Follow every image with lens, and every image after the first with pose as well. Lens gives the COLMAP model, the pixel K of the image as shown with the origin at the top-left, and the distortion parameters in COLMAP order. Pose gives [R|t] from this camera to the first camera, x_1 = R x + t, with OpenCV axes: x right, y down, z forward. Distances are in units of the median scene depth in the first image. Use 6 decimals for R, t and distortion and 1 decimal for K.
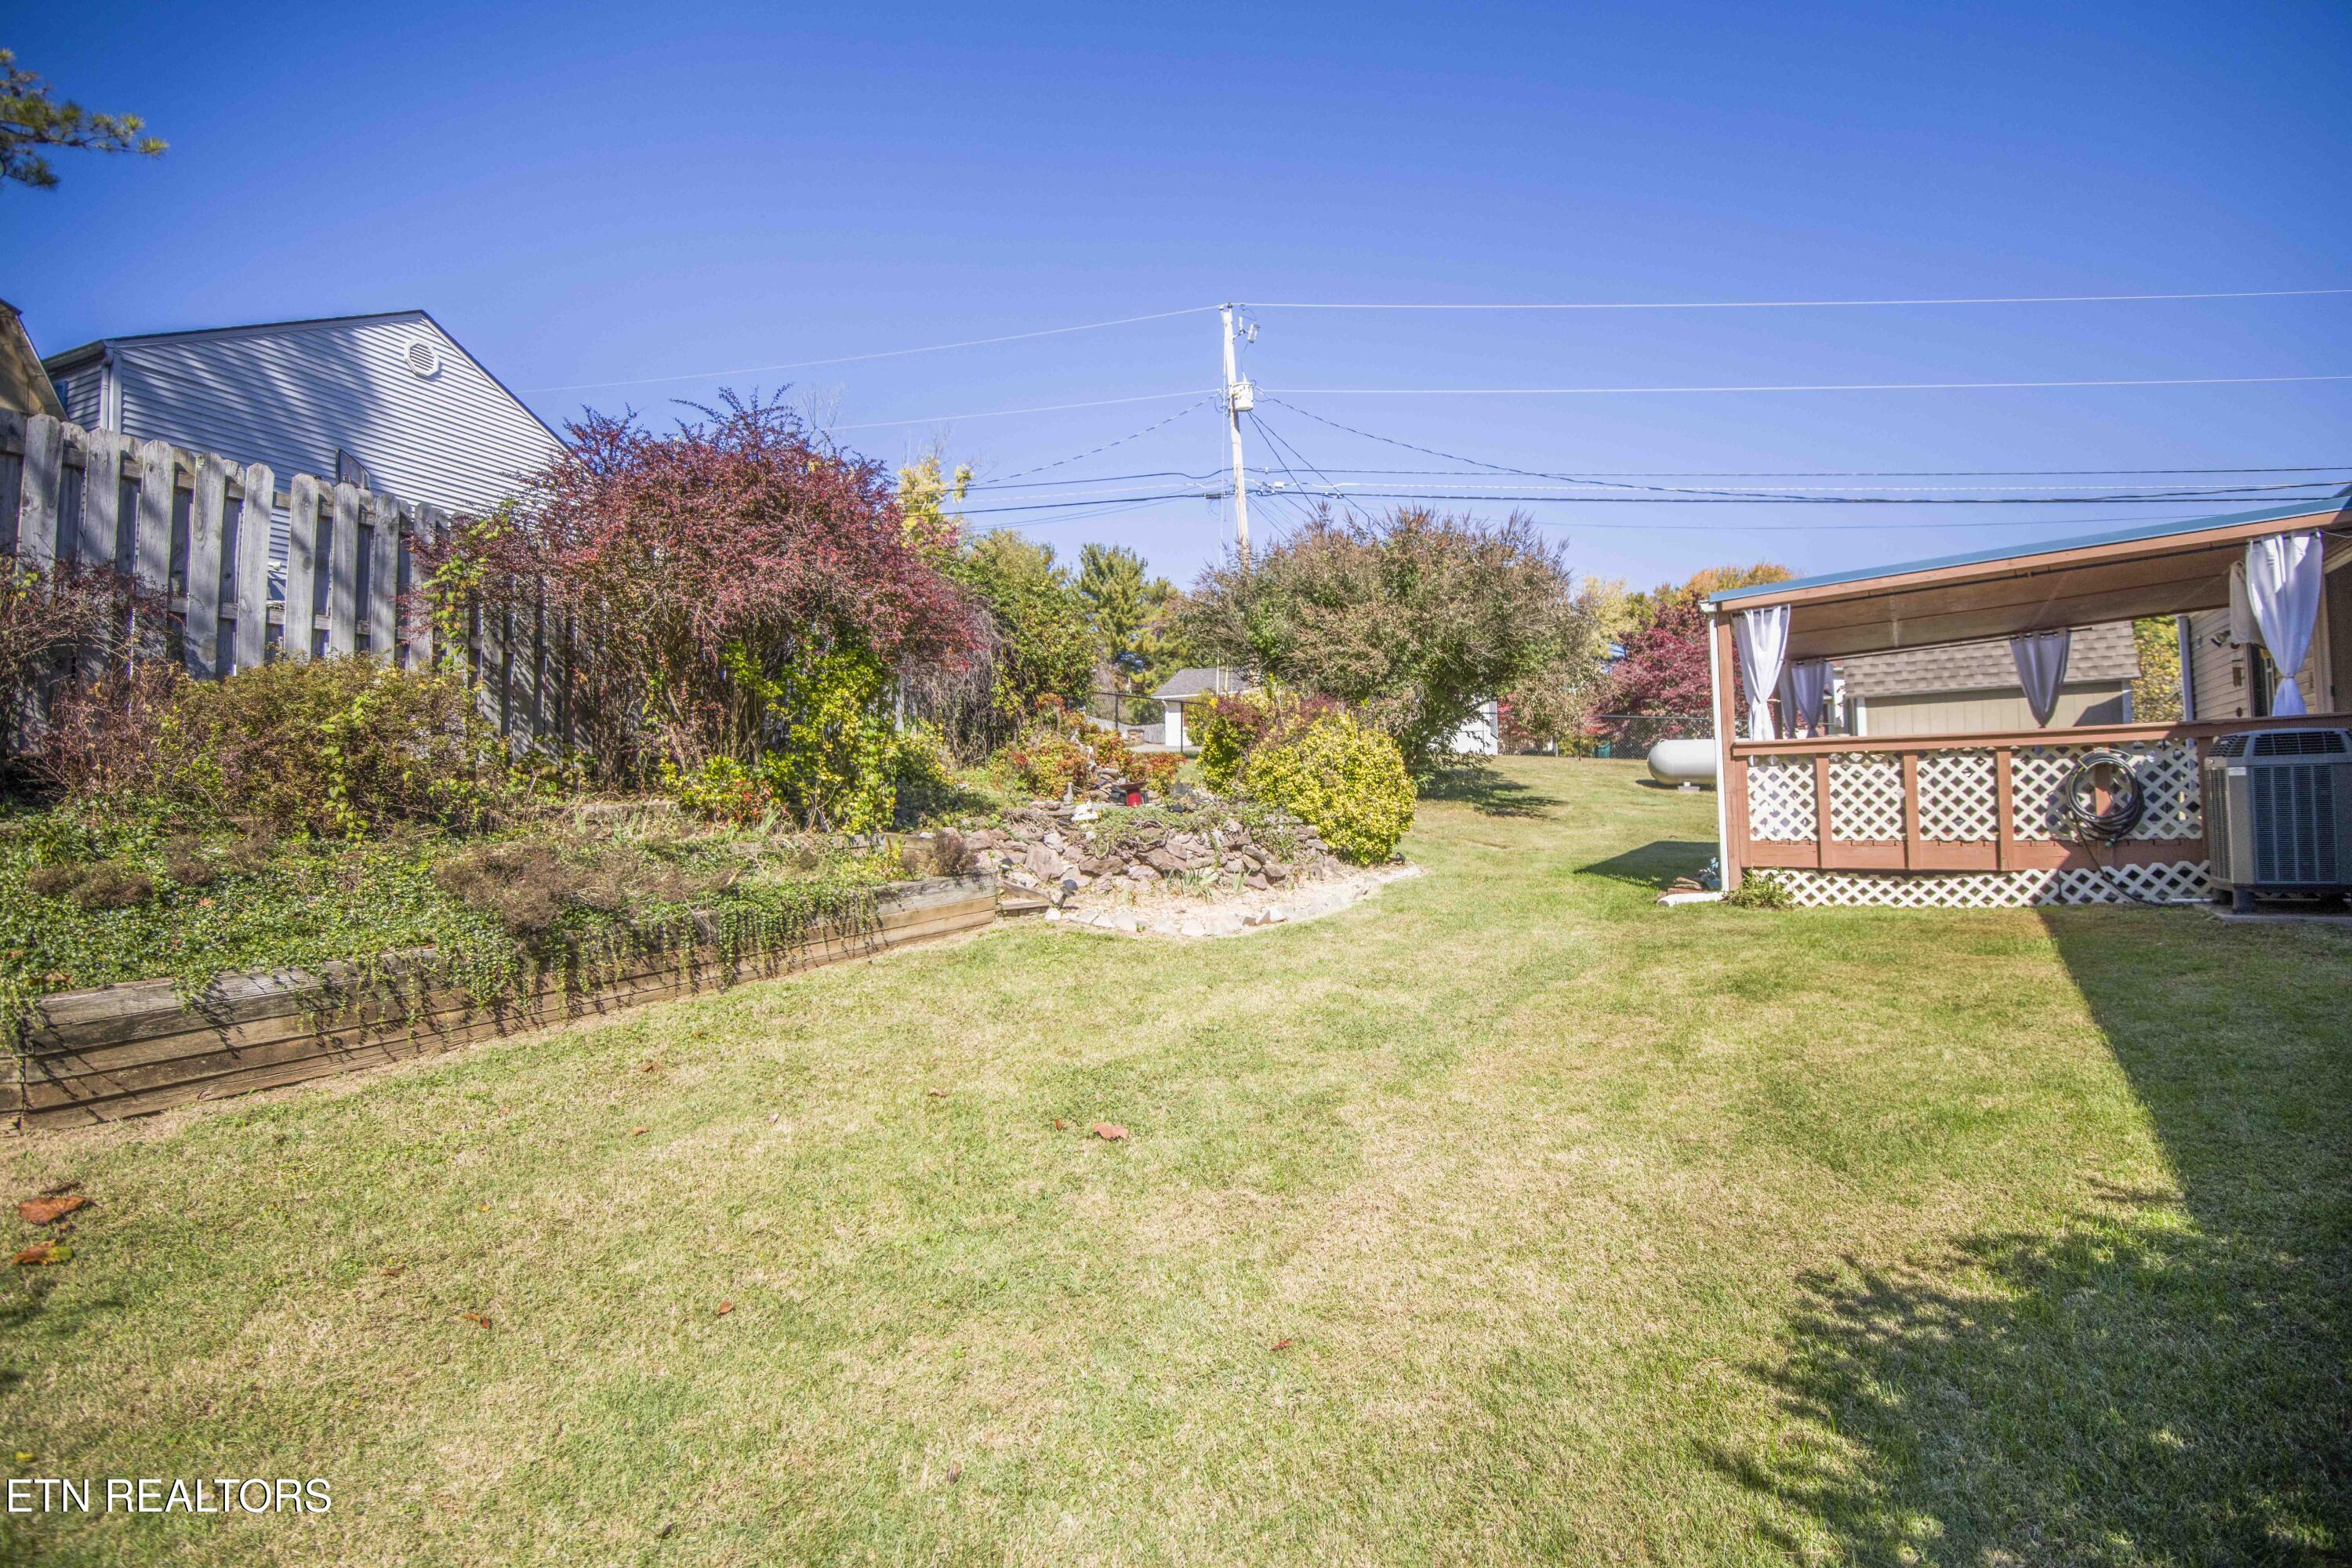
lens RADIAL K [[1067.8, 0, 1202.6], [0, 1067.8, 776.6], [0, 0, 1]] dist [-0.039132, 0.000171]
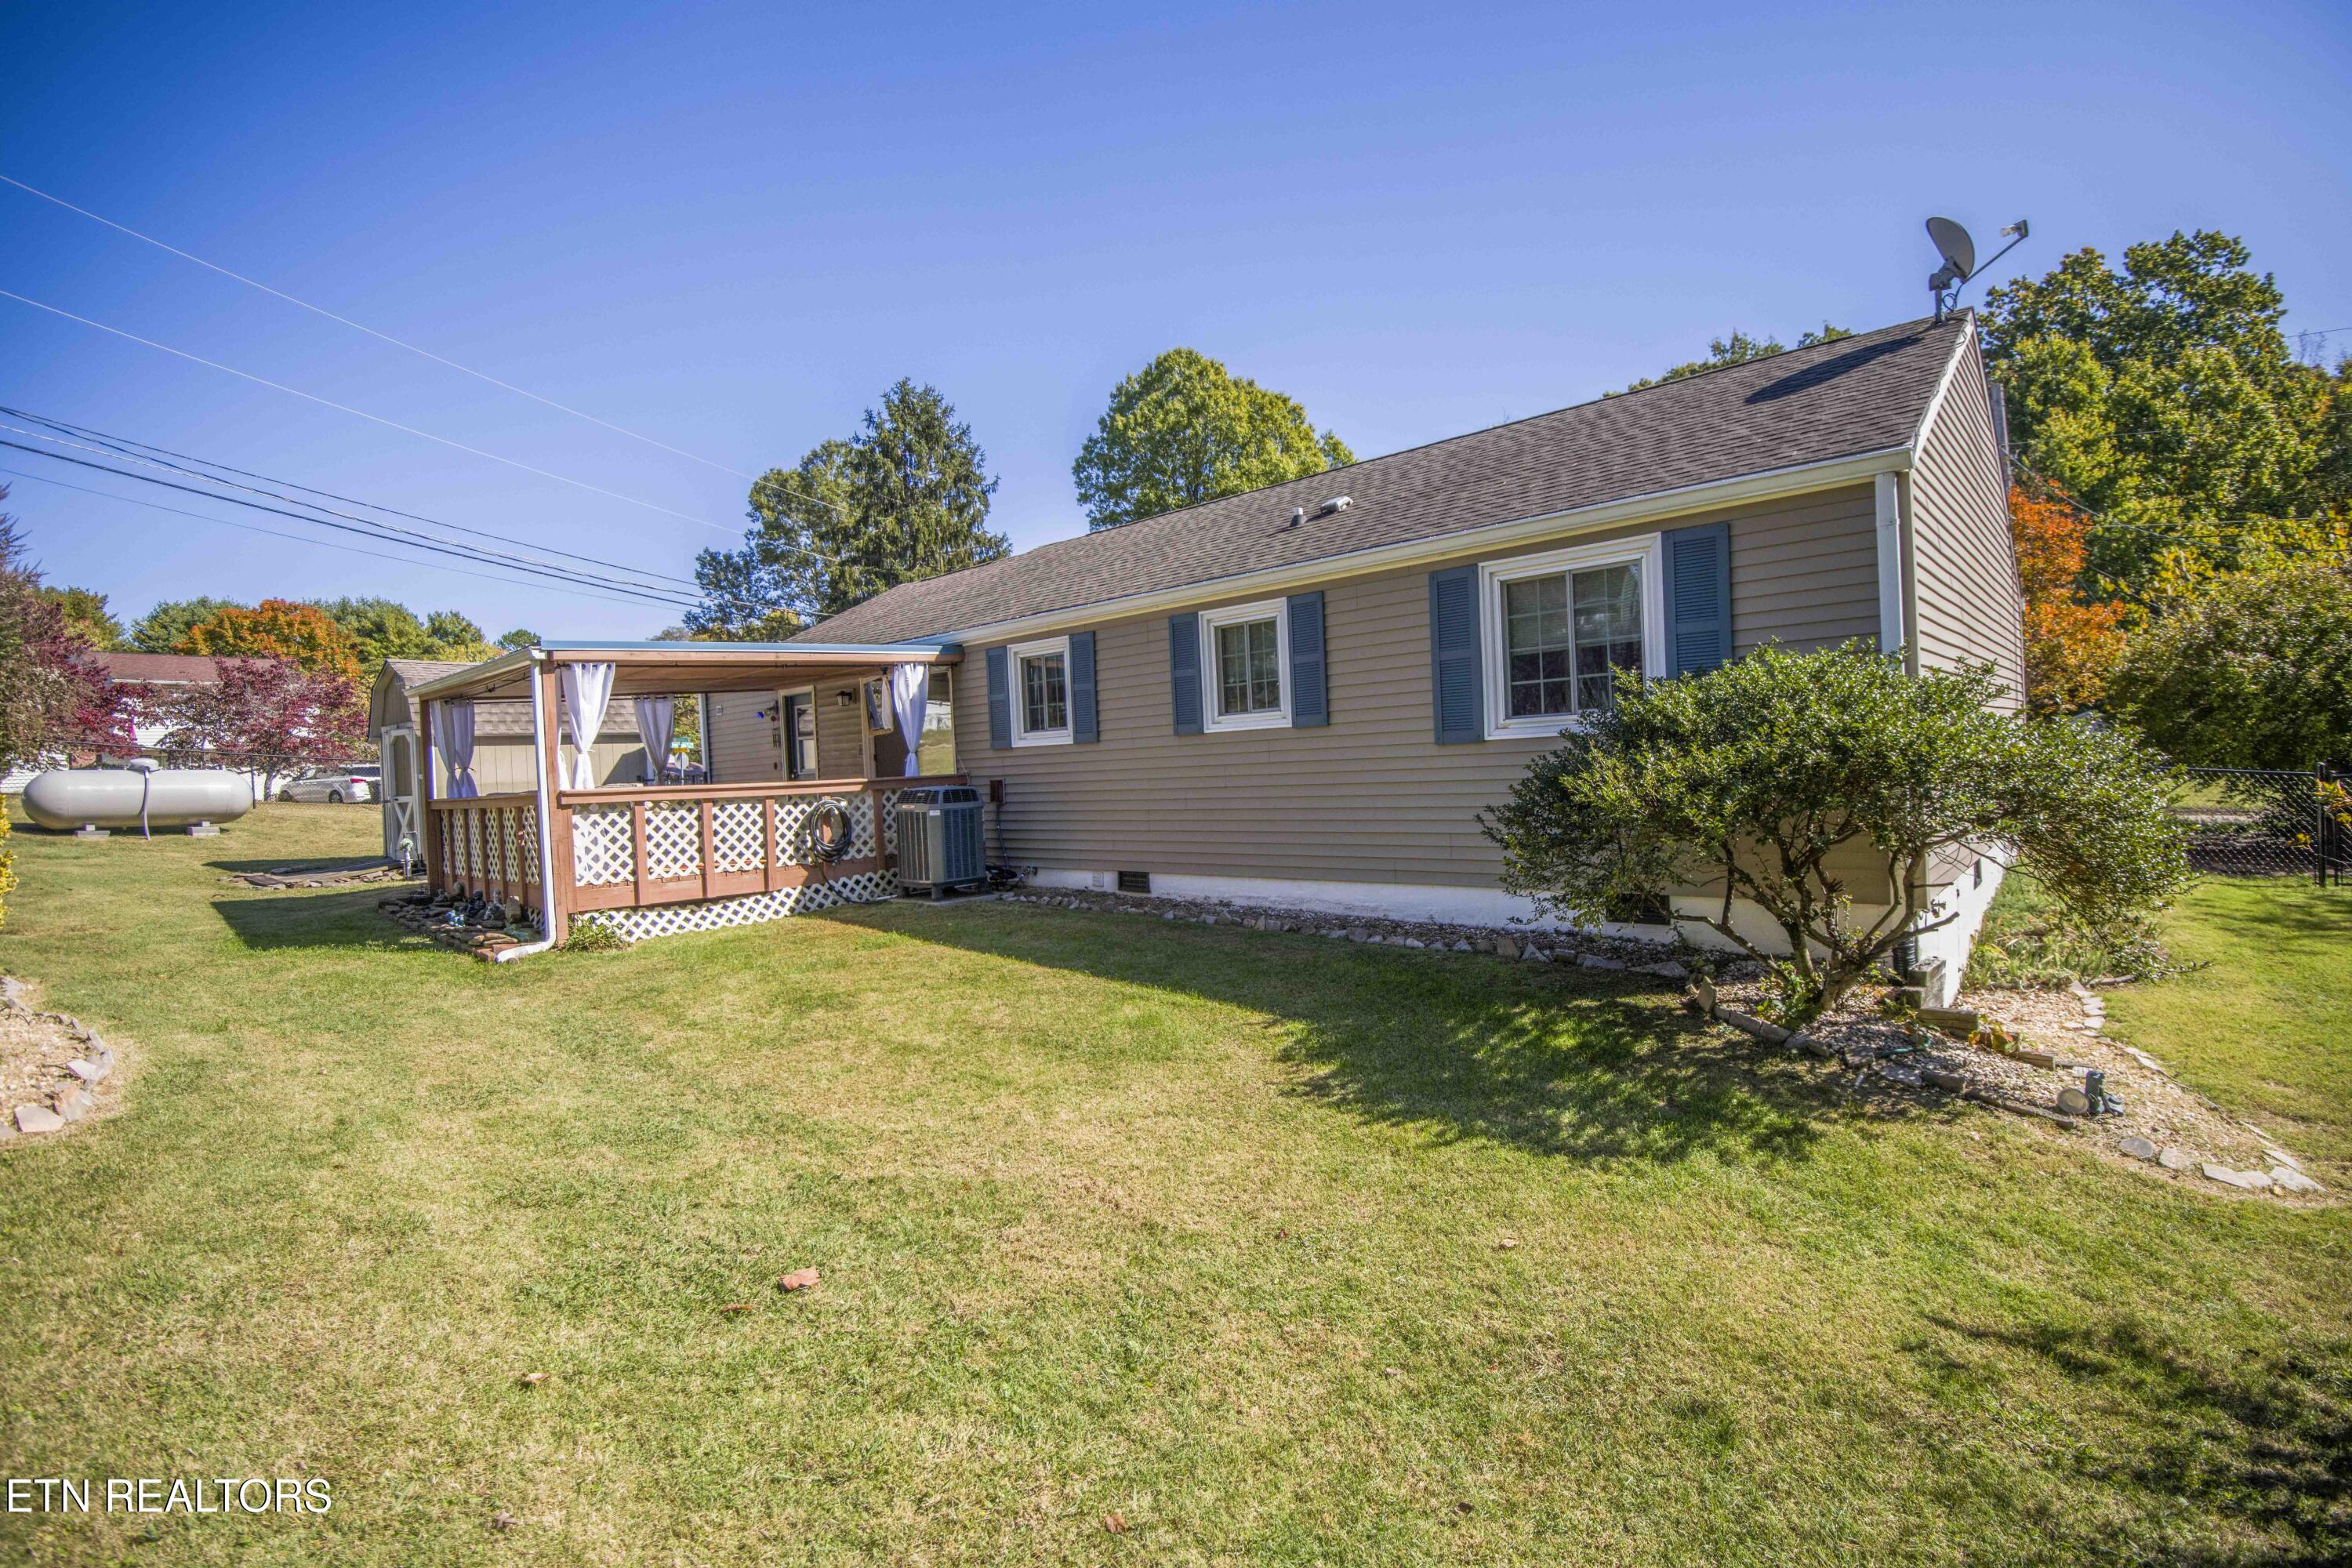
lens RADIAL K [[1066.4, 0, 1176.0], [0, 1066.4, 784.0], [0, 0, 1]] dist [-0.015622, -0.014971]
pose [[0.147097, 0.003166, 0.989117, -0.414948], [0.013658, 0.999893, -0.005232, -0.025868], [-0.989028, 0.014279, 0.147038, 0.268827]]
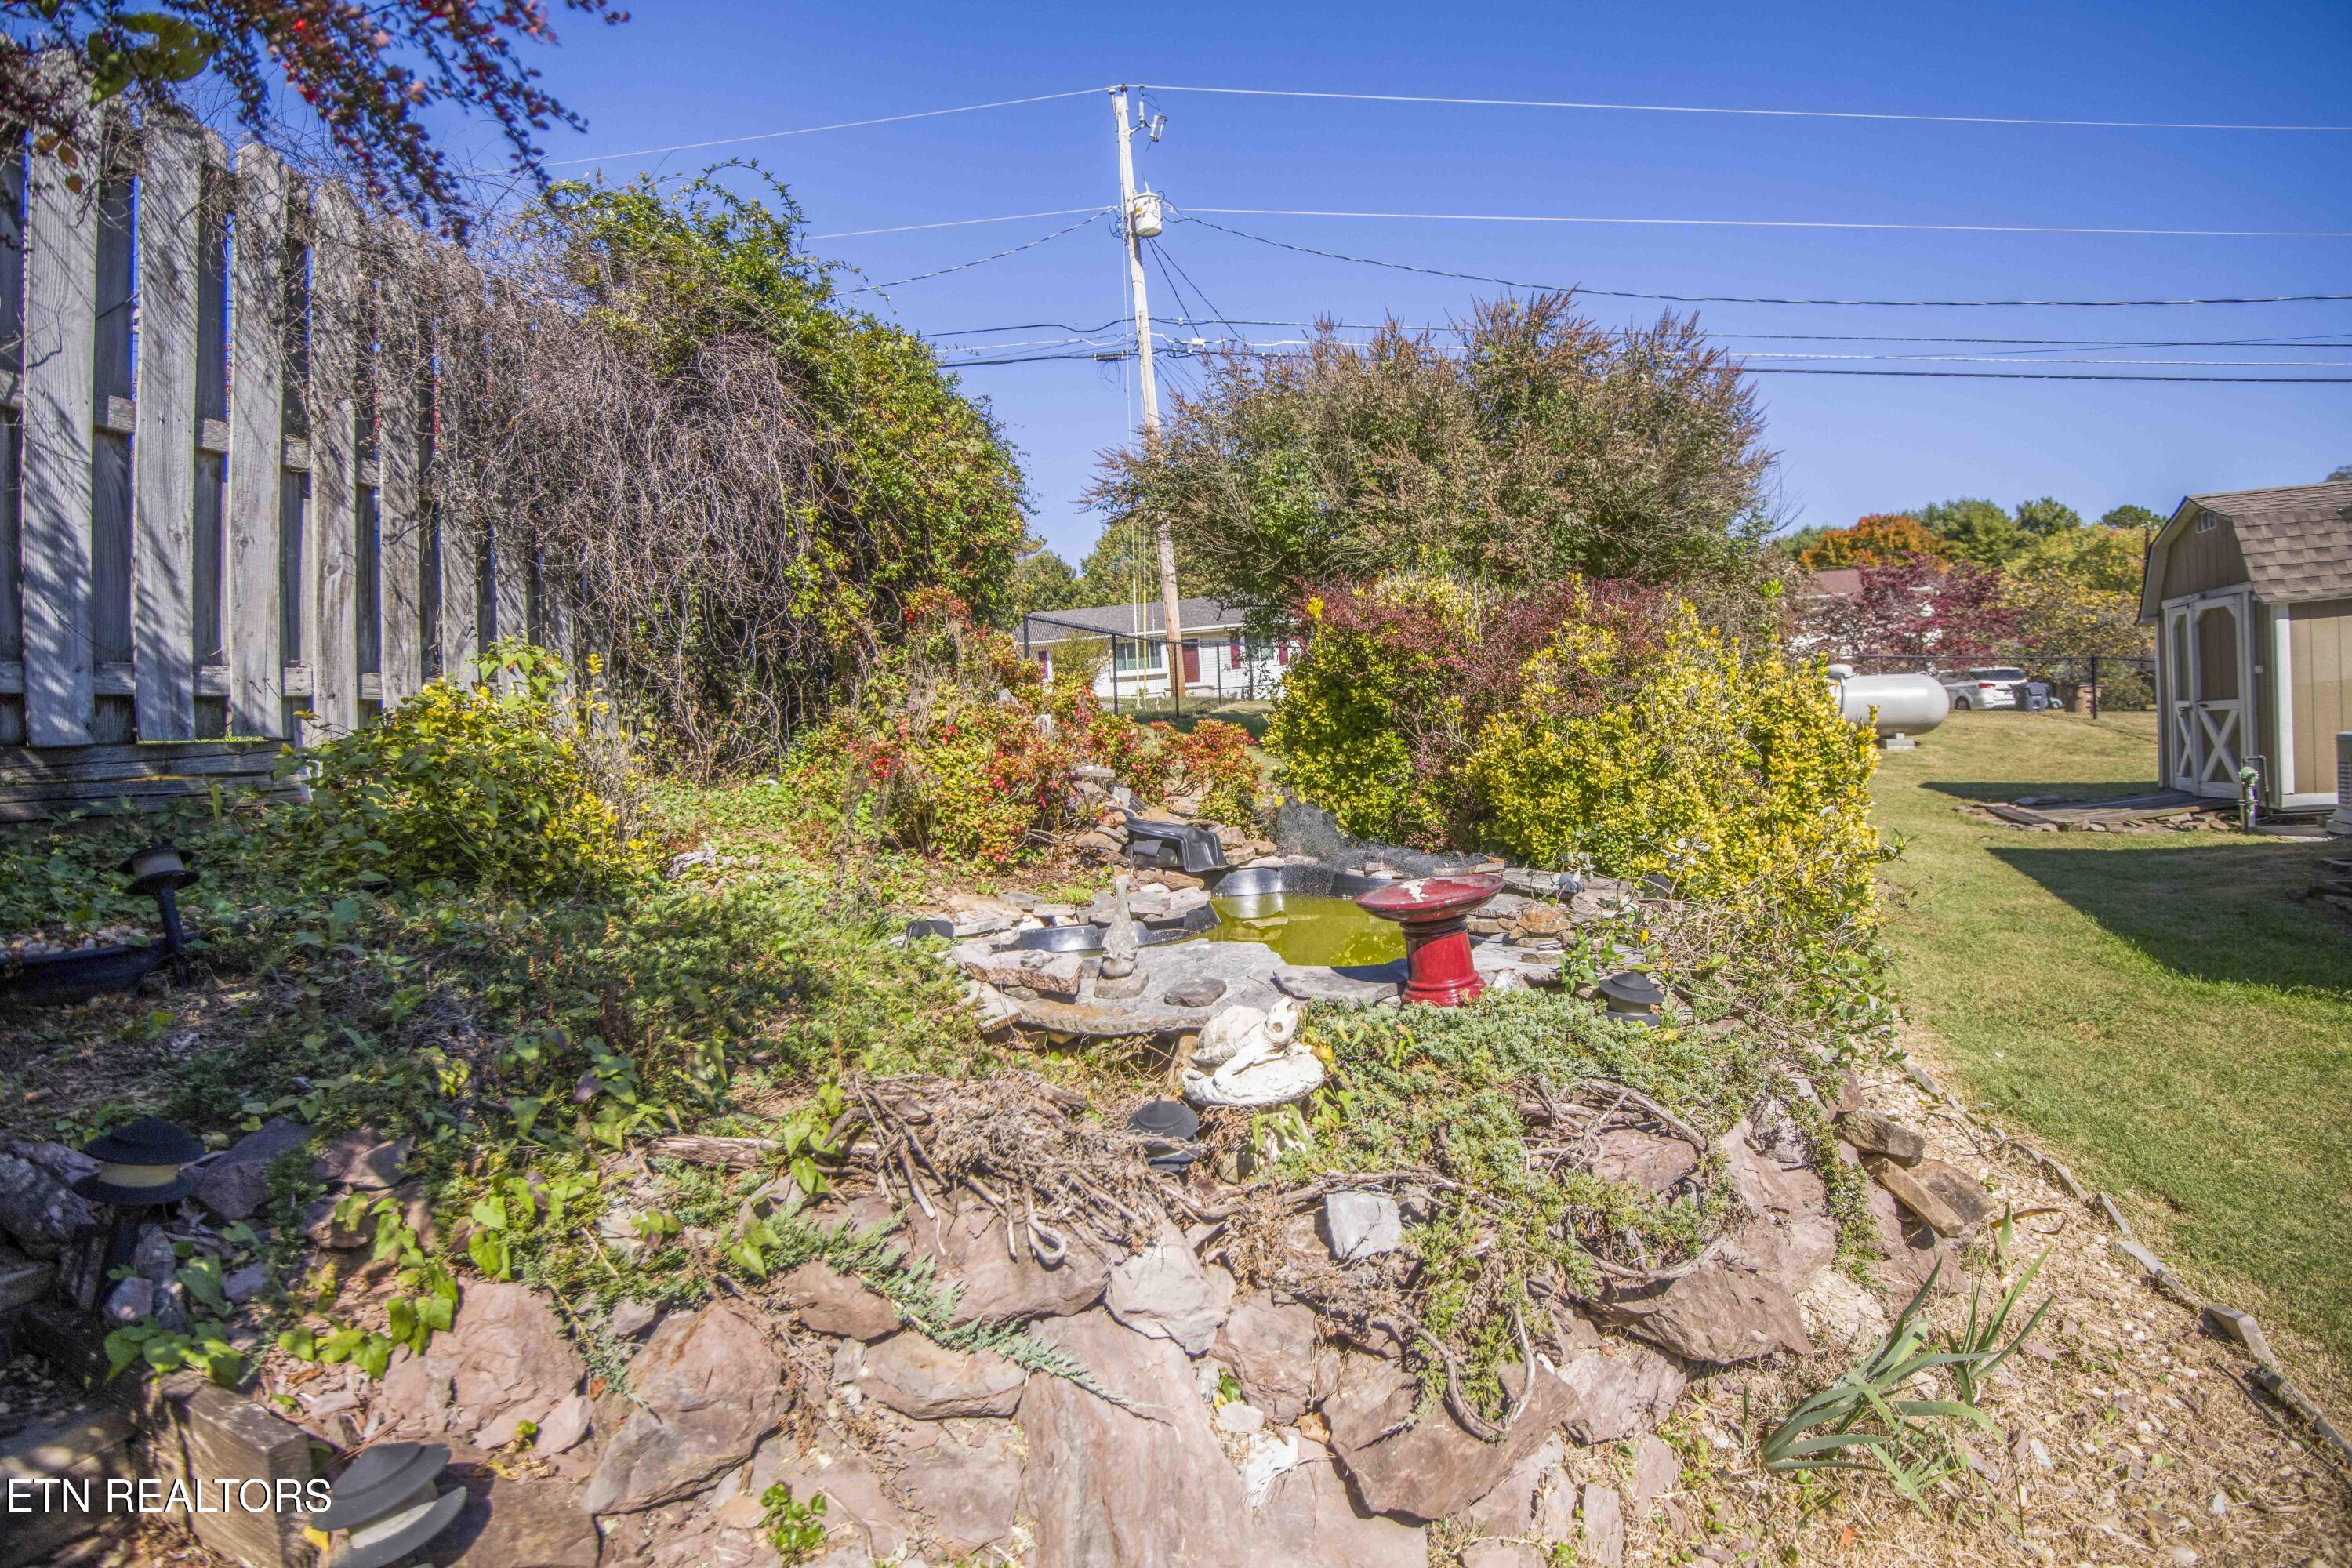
lens RADIAL K [[1067.8, 0, 1202.6], [0, 1067.8, 776.6], [0, 0, 1]] dist [-0.039132, 0.000171]
pose [[0.986638, -0.034300, 0.159278, -0.160197], [0.027086, 0.998516, 0.047245, -0.032023], [-0.160662, -0.042299, 0.986103, 0.842905]]
